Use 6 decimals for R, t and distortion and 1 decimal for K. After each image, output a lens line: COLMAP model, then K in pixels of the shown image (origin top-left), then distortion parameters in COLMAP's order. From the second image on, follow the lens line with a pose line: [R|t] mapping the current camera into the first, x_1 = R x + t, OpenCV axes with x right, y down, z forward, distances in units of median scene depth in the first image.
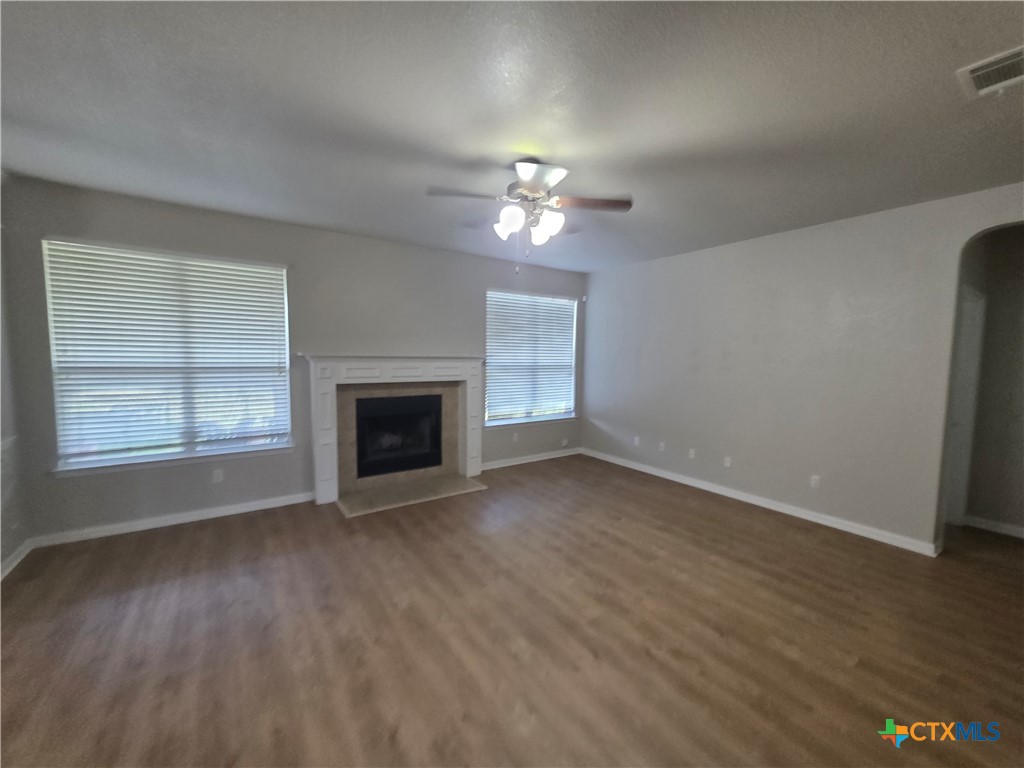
lens RADIAL K [[405.5, 0, 516.5], [0, 405.5, 388.6], [0, 0, 1]] dist [-0.001245, 0.000867]
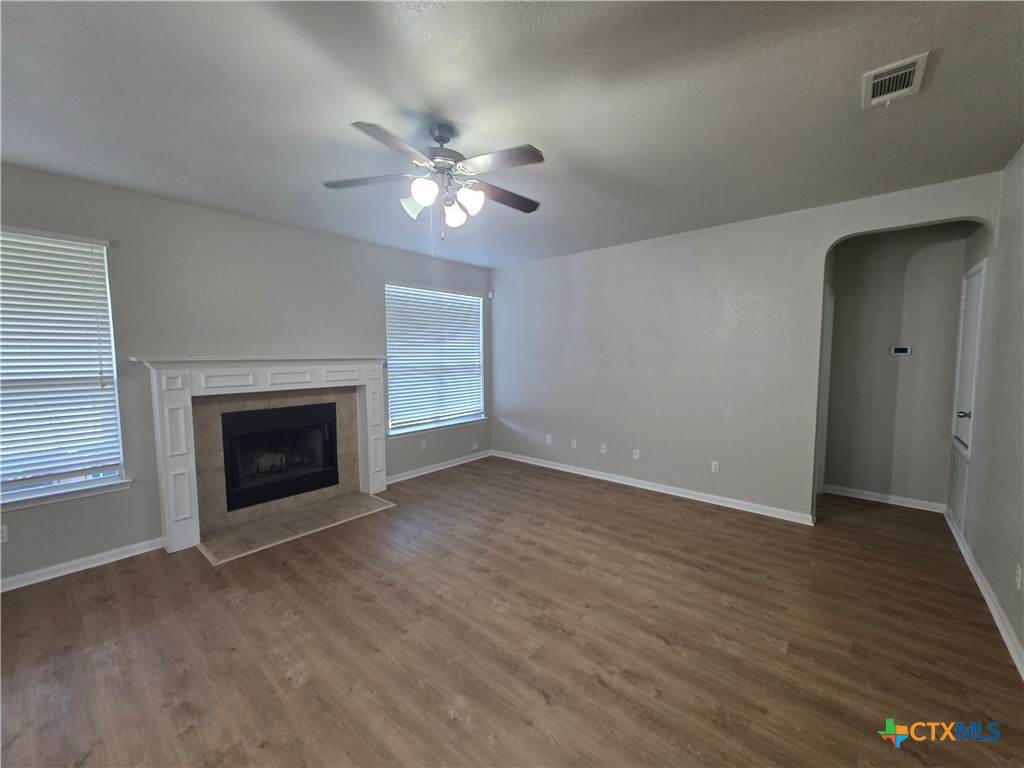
lens RADIAL K [[405.5, 0, 514.6], [0, 405.5, 385.4], [0, 0, 1]] dist [-0.001245, 0.000867]
pose [[0.969262, -0.038554, 0.242991, -0.035328], [0.039996, 0.999199, -0.001002, -0.008358], [-0.242758, 0.010690, 0.970028, 0.105520]]
